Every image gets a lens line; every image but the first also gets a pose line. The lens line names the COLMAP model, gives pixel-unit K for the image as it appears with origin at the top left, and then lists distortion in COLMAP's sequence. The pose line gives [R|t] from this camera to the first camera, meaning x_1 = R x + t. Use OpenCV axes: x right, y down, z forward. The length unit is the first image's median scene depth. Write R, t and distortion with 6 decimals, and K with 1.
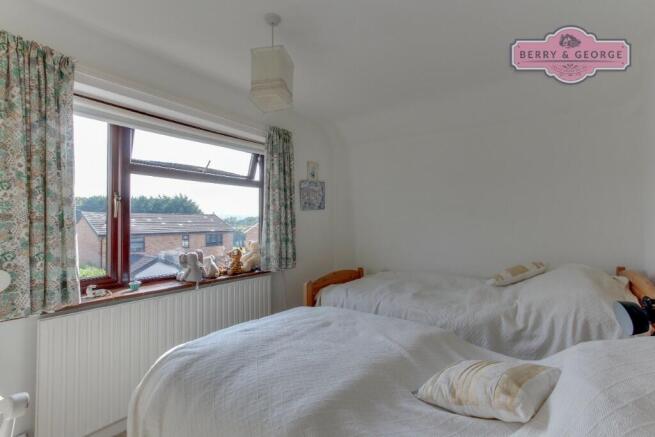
lens RADIAL K [[305.9, 0, 326.6], [0, 305.9, 220.3], [0, 0, 1]] dist [-0.002436, -0.000280]
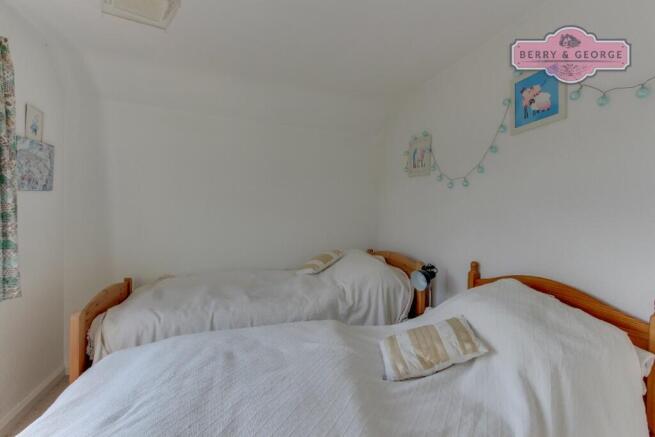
lens RADIAL K [[323.2, 0, 345.2], [0, 323.2, 218.5], [0, 0, 1]] dist [-0.000688, 0.000054]
pose [[0.525568, 0.008551, 0.850709, -0.453530], [-0.025449, 0.999660, 0.005674, 0.000619], [-0.850371, -0.024632, 0.525607, 0.323271]]
